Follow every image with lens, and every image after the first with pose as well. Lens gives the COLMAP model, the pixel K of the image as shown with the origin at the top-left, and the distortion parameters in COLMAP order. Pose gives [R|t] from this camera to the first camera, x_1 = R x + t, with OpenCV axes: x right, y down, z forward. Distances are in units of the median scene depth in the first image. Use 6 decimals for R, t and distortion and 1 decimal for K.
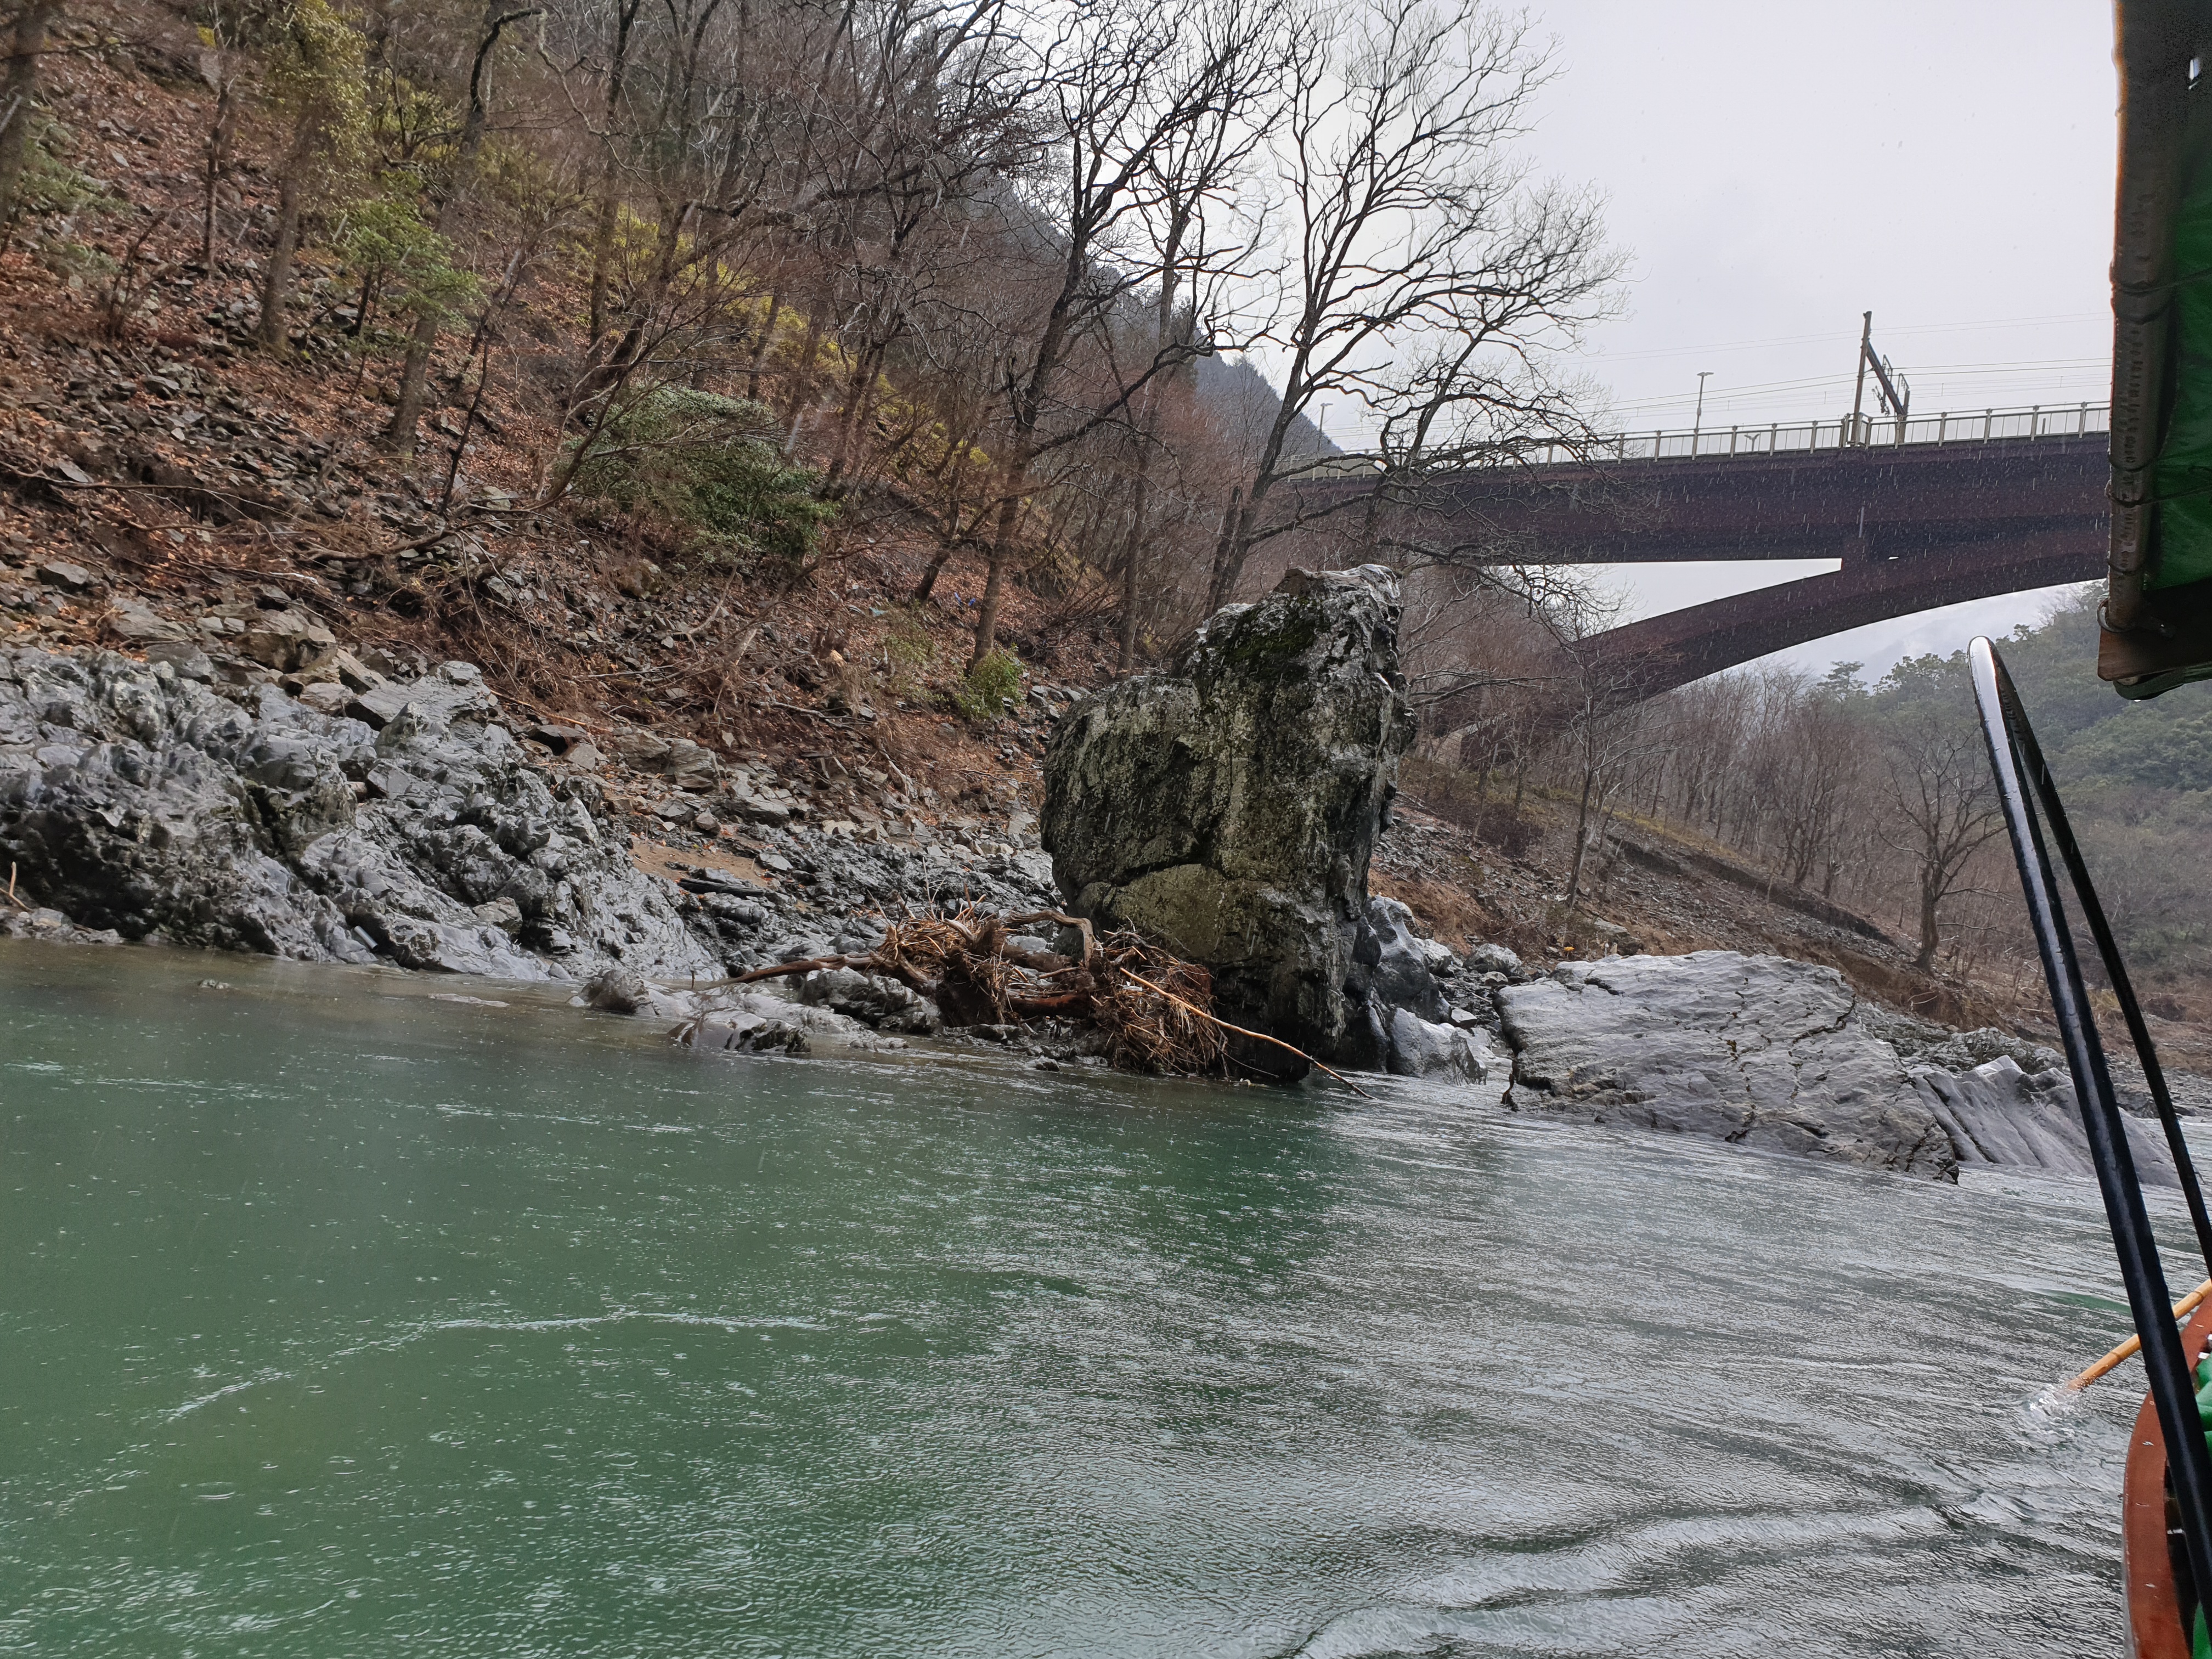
lens RADIAL K [[1662.0, 0, 1107.5], [0, 1662.0, 871.1], [0, 0, 1]] dist [0.050038, 0.001092]
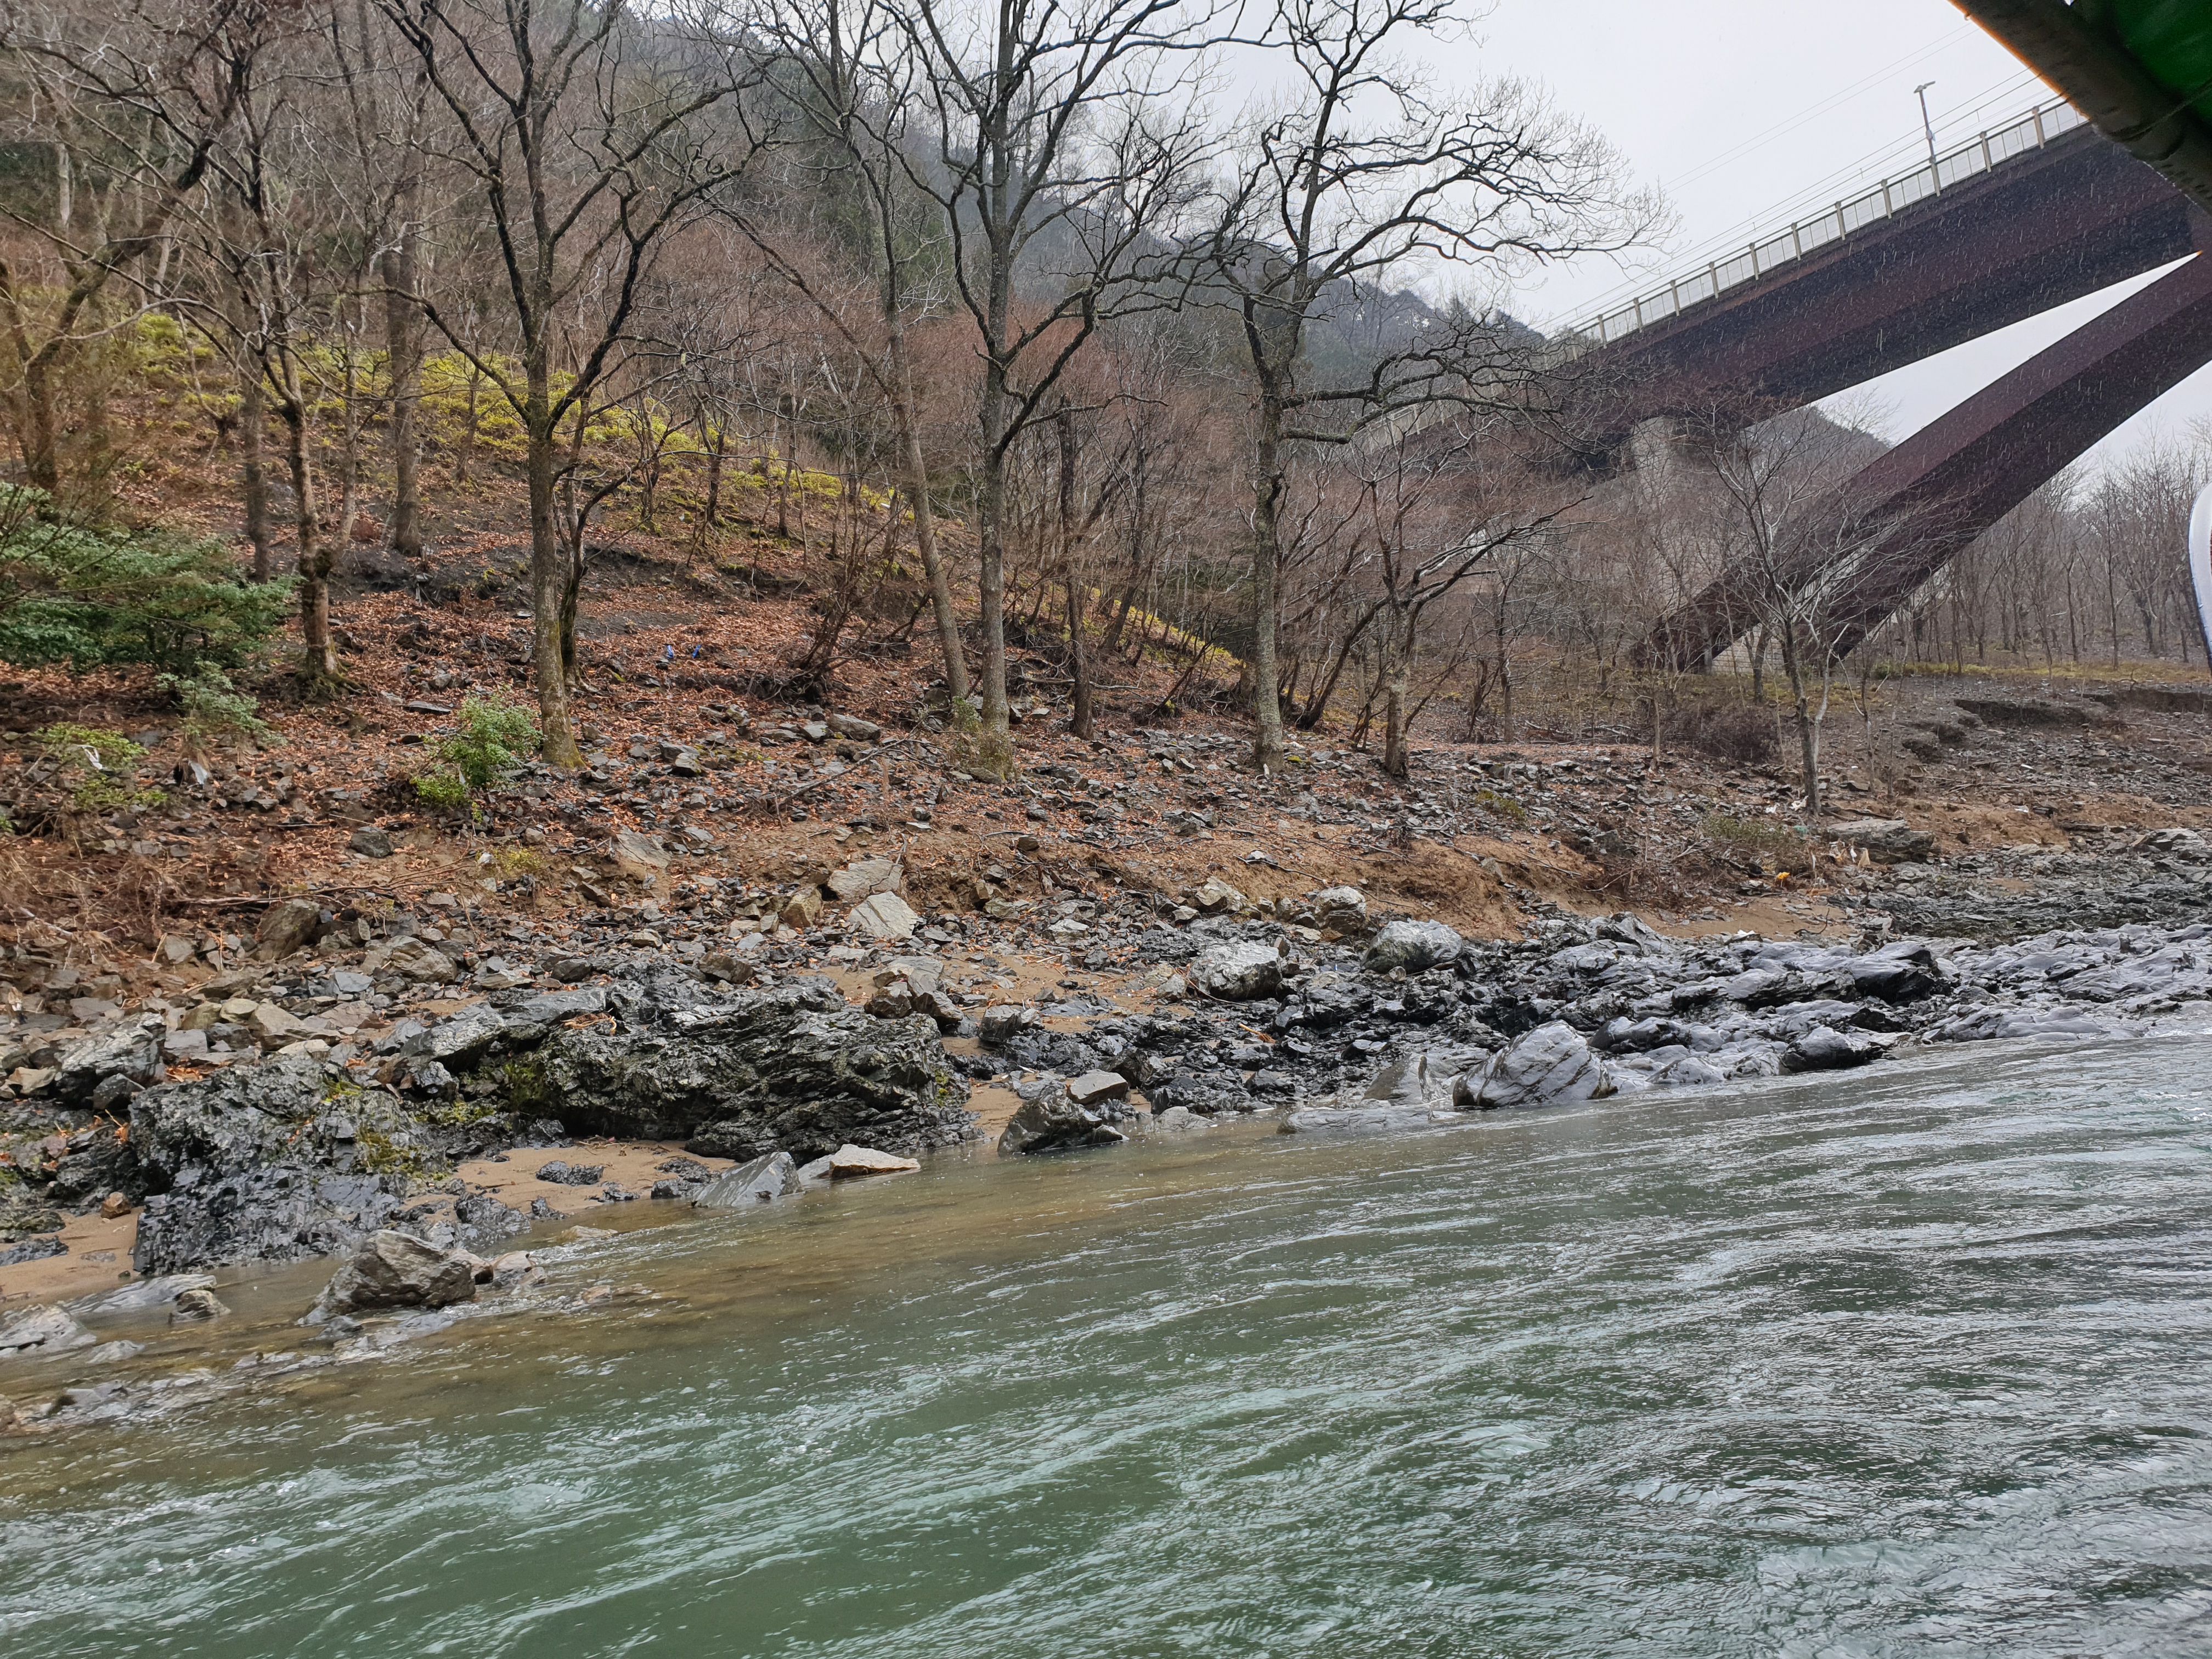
lens RADIAL K [[1680.8, 0, 1109.2], [0, 1680.8, 851.2], [0, 0, 1]] dist [0.107224, -0.150385]
pose [[0.921475, -0.271362, -0.277934, 0.147325], [0.252117, 0.962145, -0.103512, 0.026820], [0.295502, 0.025312, 0.955007, 0.168562]]
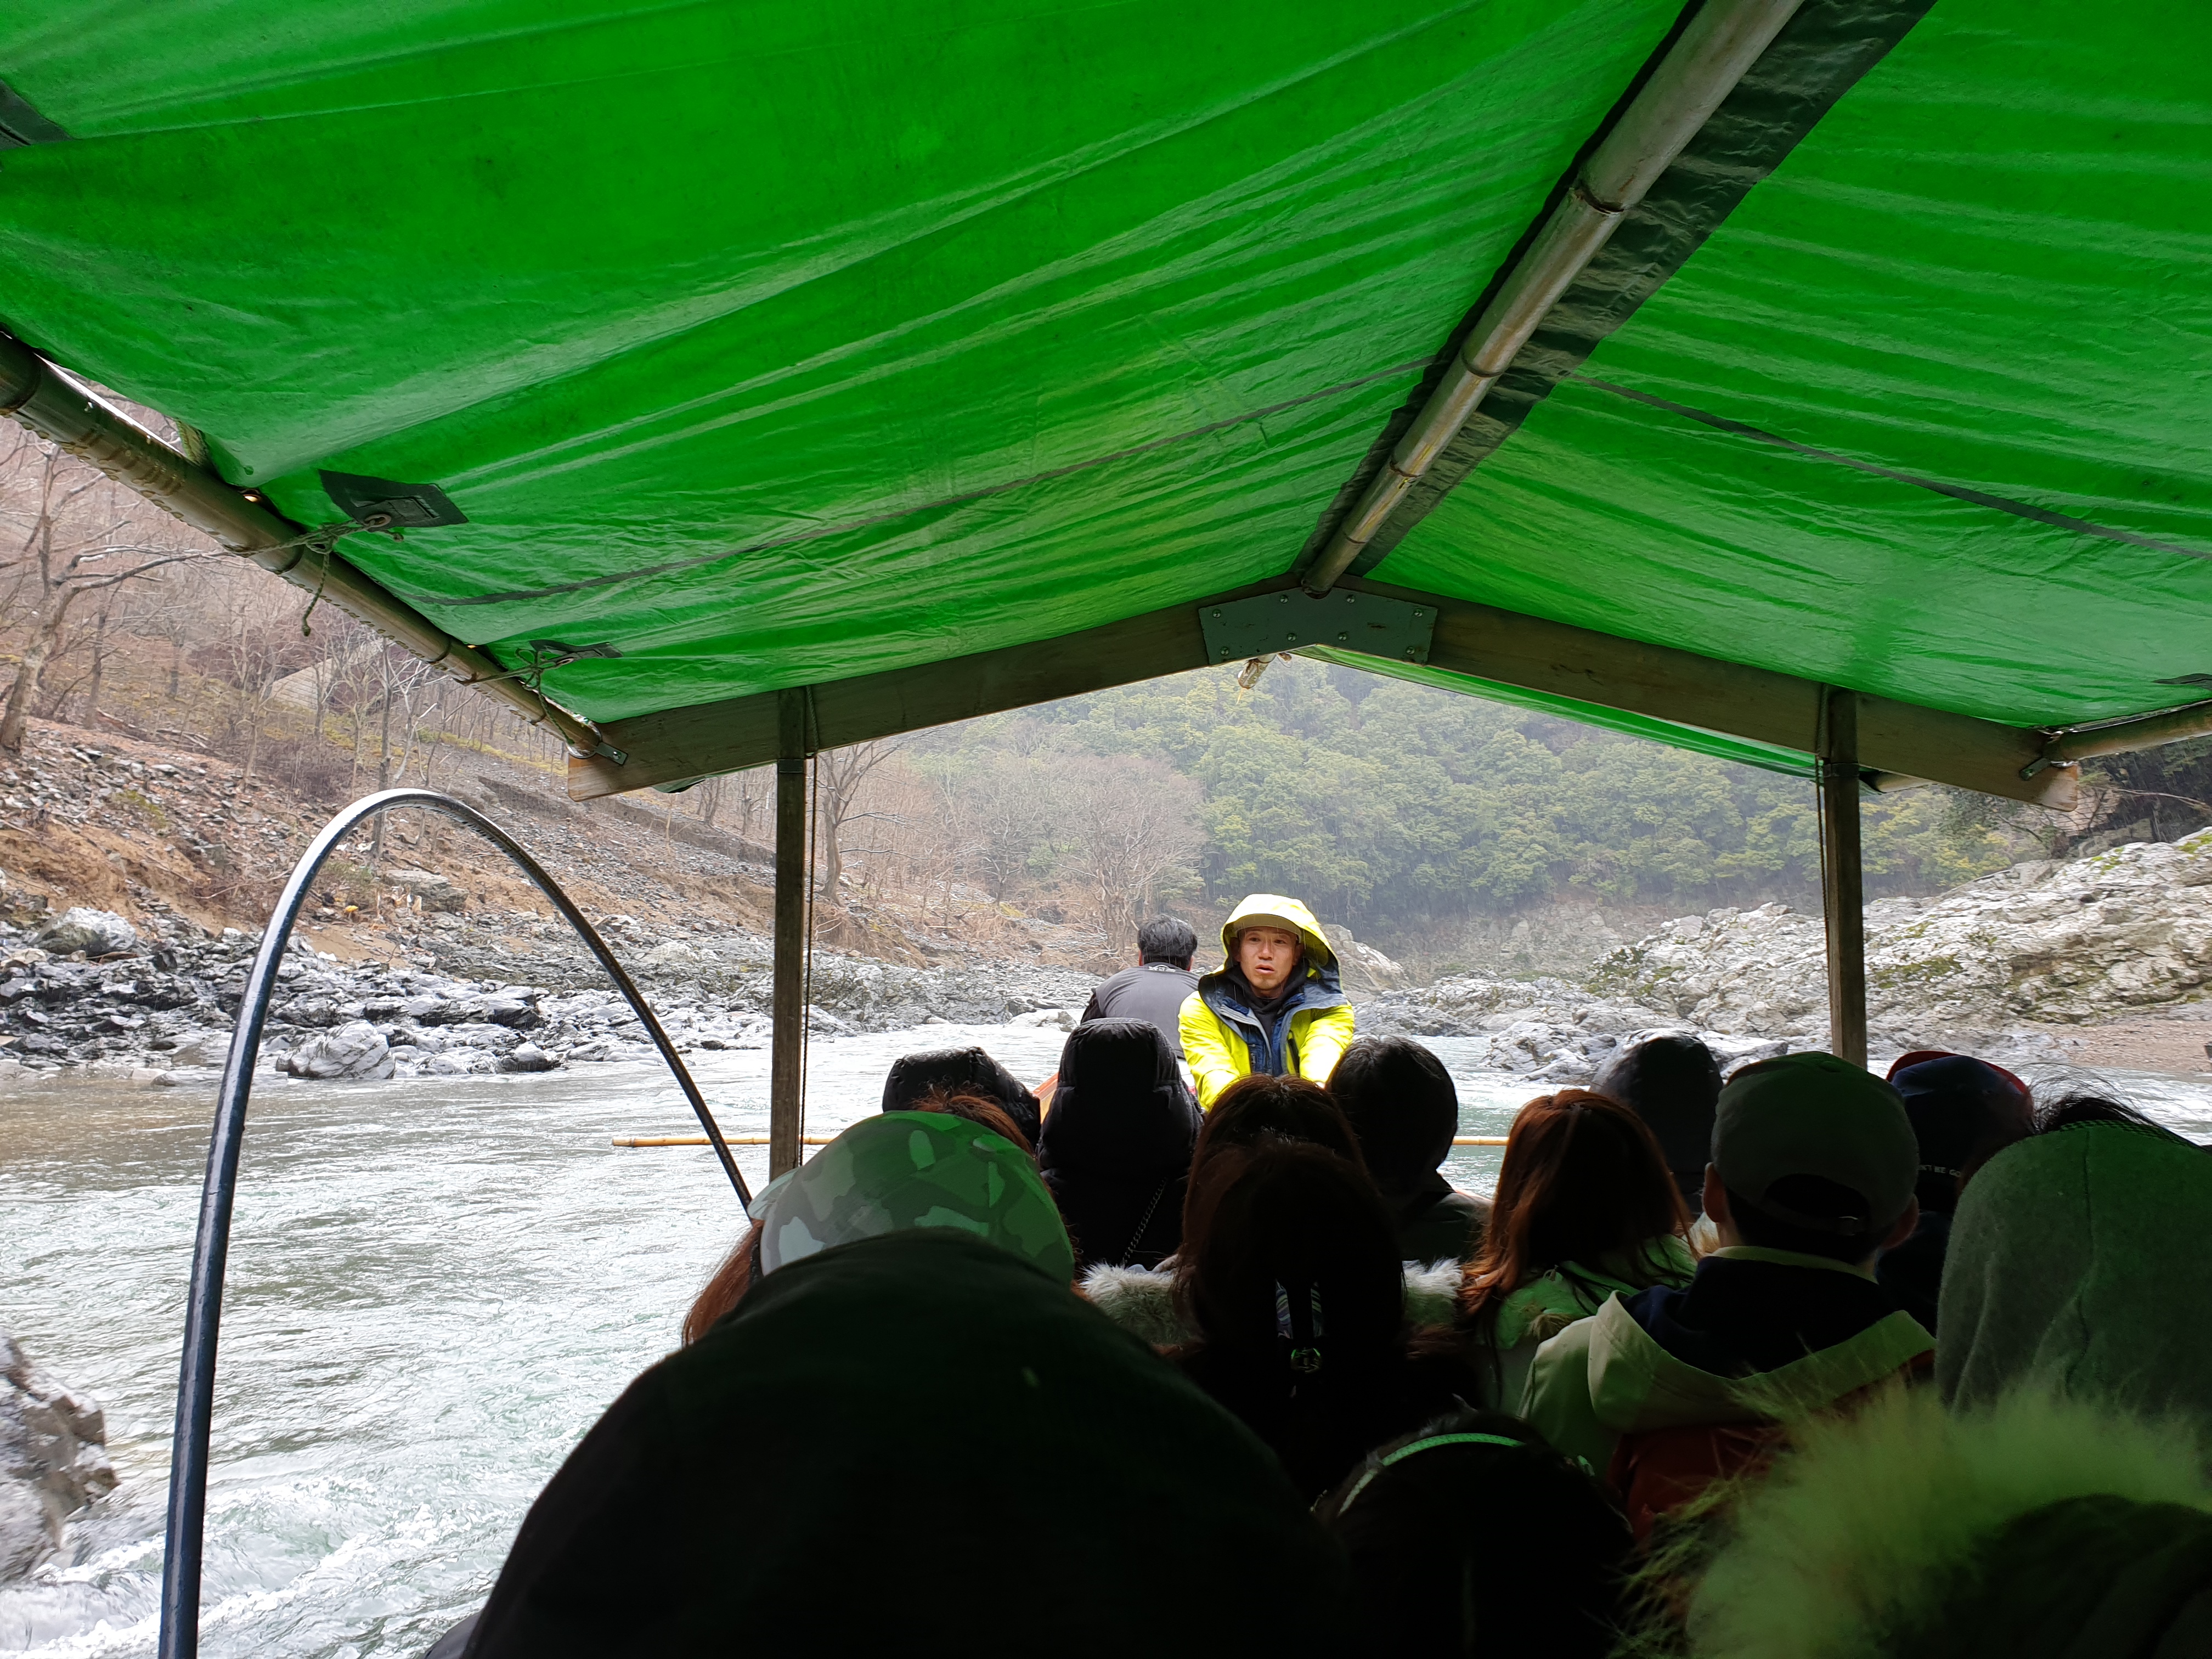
lens RADIAL K [[1686.9, 0, 1037.9], [0, 1686.9, 816.7], [0, 0, 1]] dist [0.004833, 0.002735]
pose [[0.858497, -0.067823, 0.508313, 0.102320], [0.074365, 0.997203, 0.007458, 0.014566], [-0.507398, 0.031399, 0.861140, 0.097889]]
